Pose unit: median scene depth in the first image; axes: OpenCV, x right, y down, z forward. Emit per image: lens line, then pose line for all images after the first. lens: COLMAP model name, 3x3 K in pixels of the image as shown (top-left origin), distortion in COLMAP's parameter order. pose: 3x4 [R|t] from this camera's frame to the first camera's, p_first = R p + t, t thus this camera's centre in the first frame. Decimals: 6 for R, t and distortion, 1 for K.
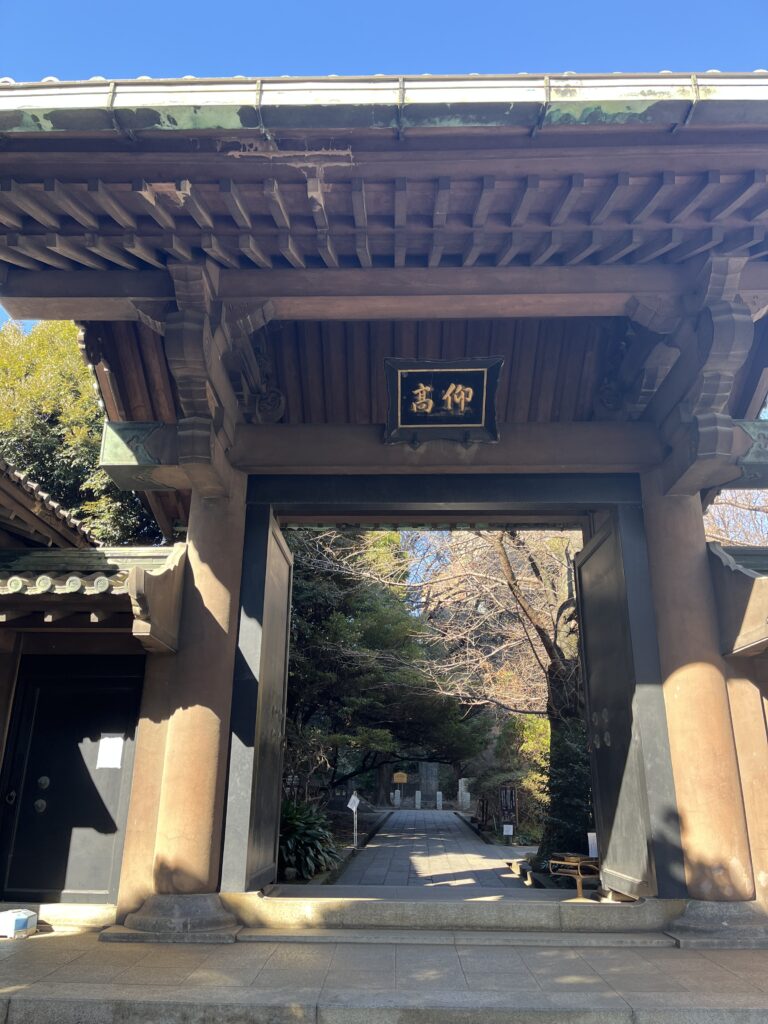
lens RADIAL K [[765.2, 0, 371.0], [0, 765.2, 518.5], [0, 0, 1]] dist [0.053892, -0.082761]
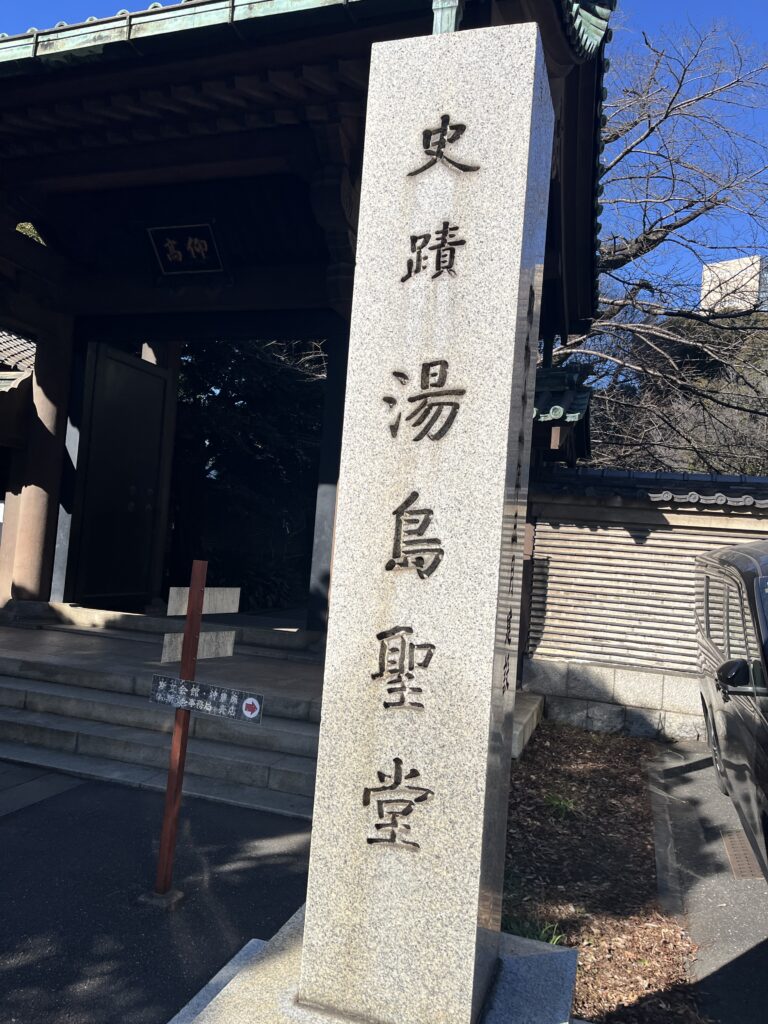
lens RADIAL K [[765.2, 0, 371.0], [0, 765.2, 518.5], [0, 0, 1]] dist [0.053892, -0.082761]
pose [[0.957201, 0.049151, -0.285221, 0.826791], [0.035193, 0.958396, 0.283264, -0.091683], [0.287277, -0.281178, 0.915648, -0.183857]]
